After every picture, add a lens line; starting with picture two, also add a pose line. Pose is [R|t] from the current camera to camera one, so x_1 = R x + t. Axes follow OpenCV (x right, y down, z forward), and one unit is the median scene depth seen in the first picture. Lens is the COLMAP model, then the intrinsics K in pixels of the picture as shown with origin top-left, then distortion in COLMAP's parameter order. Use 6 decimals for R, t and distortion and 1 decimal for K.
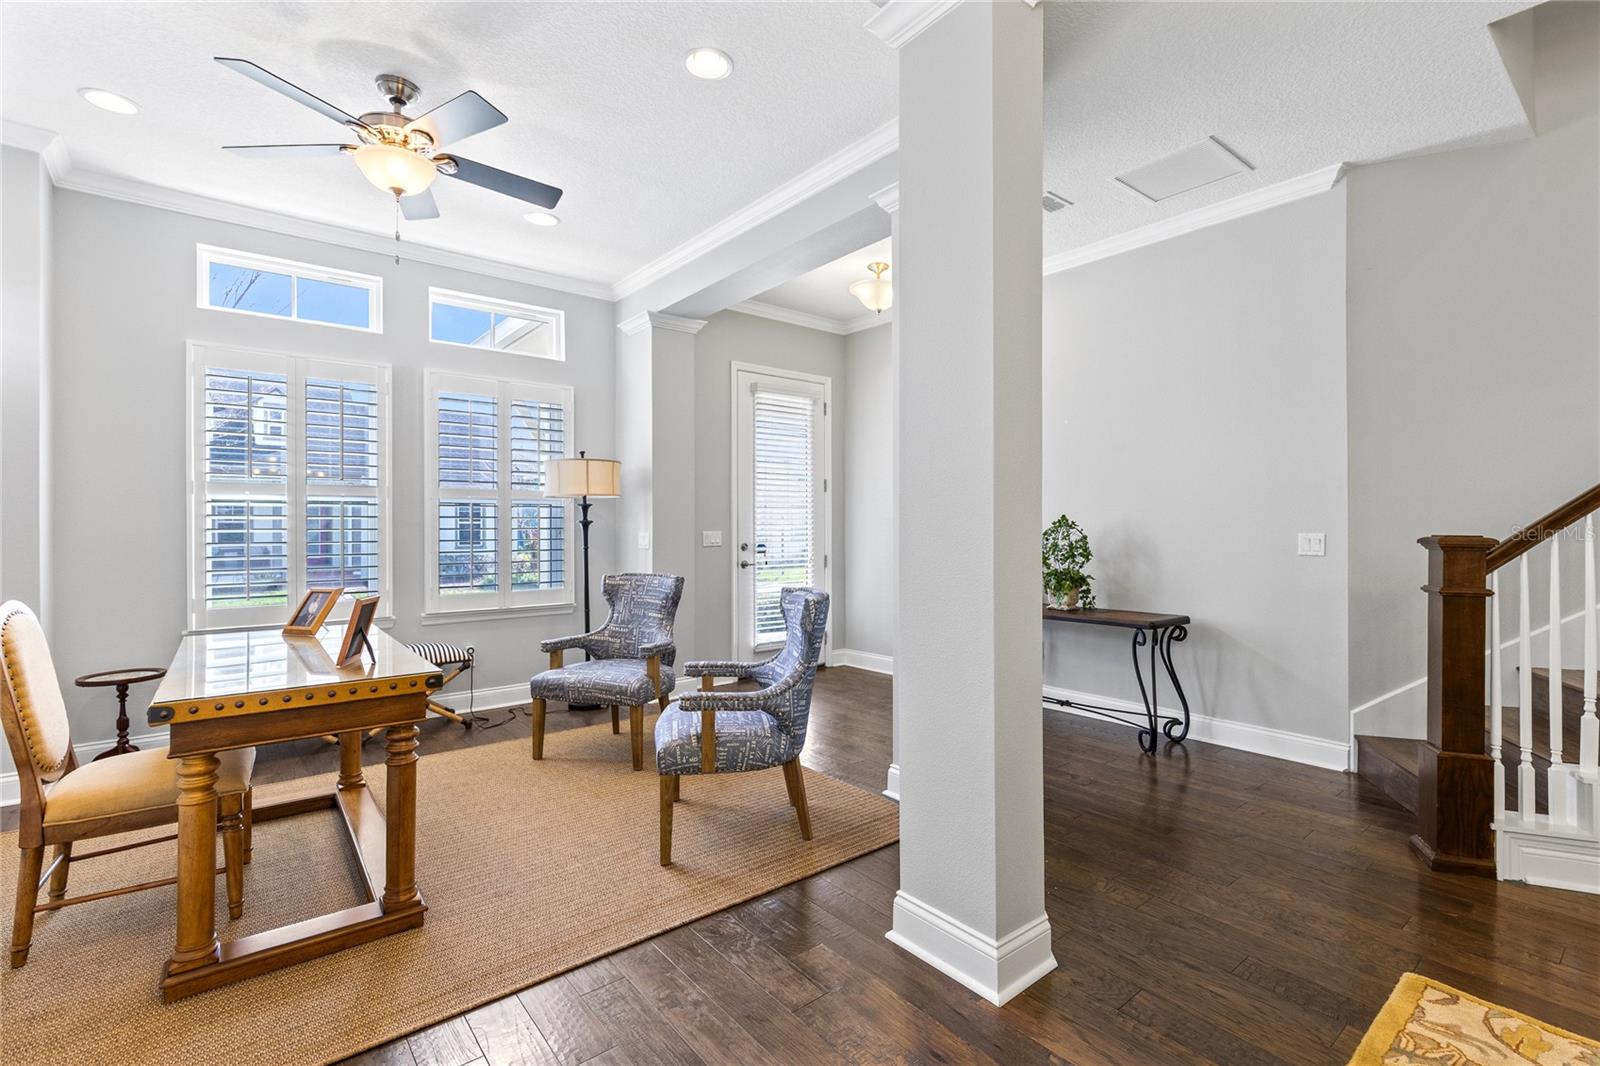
lens RADIAL K [[729.7, 0, 796.7], [0, 729.7, 527.7], [0, 0, 1]] dist [0.018492, -0.000283]
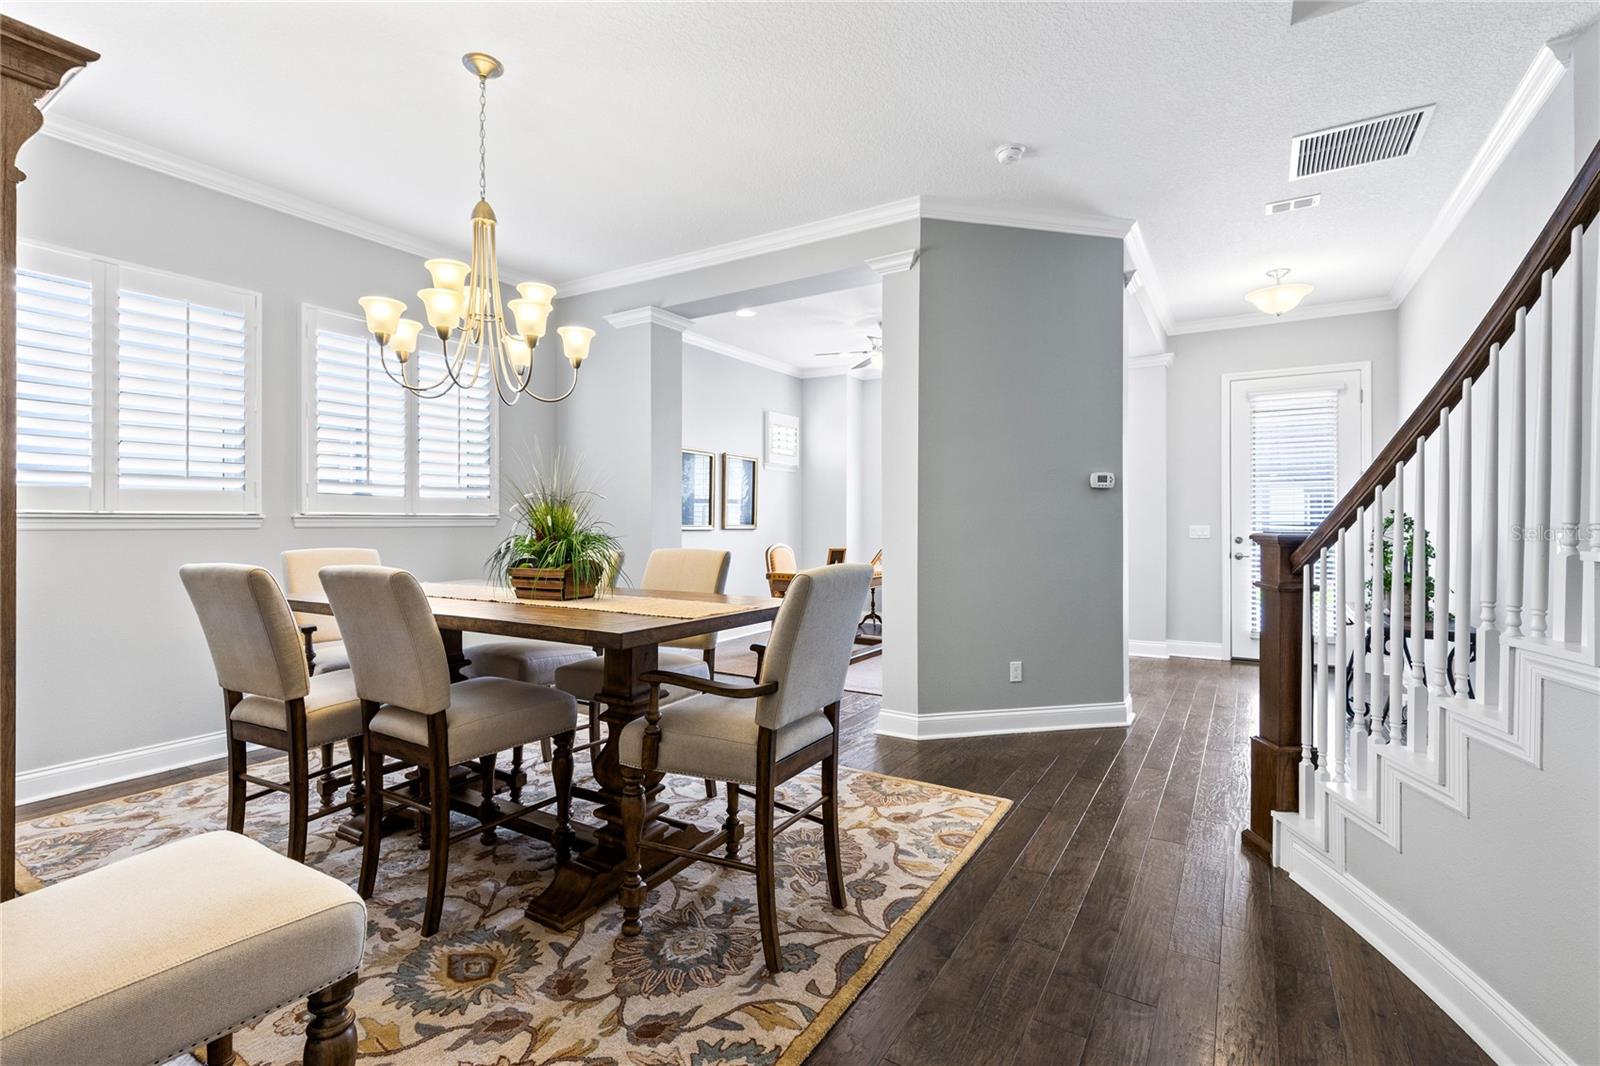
lens RADIAL K [[718.6, 0, 797.4], [0, 718.6, 518.8], [0, 0, 1]] dist [-0.000271, -0.000067]
pose [[0.330296, -0.000905, -0.943877, 0.753808], [-0.001918, 0.999997, -0.001630, -0.002962], [0.943876, 0.002349, 0.330293, 0.016567]]
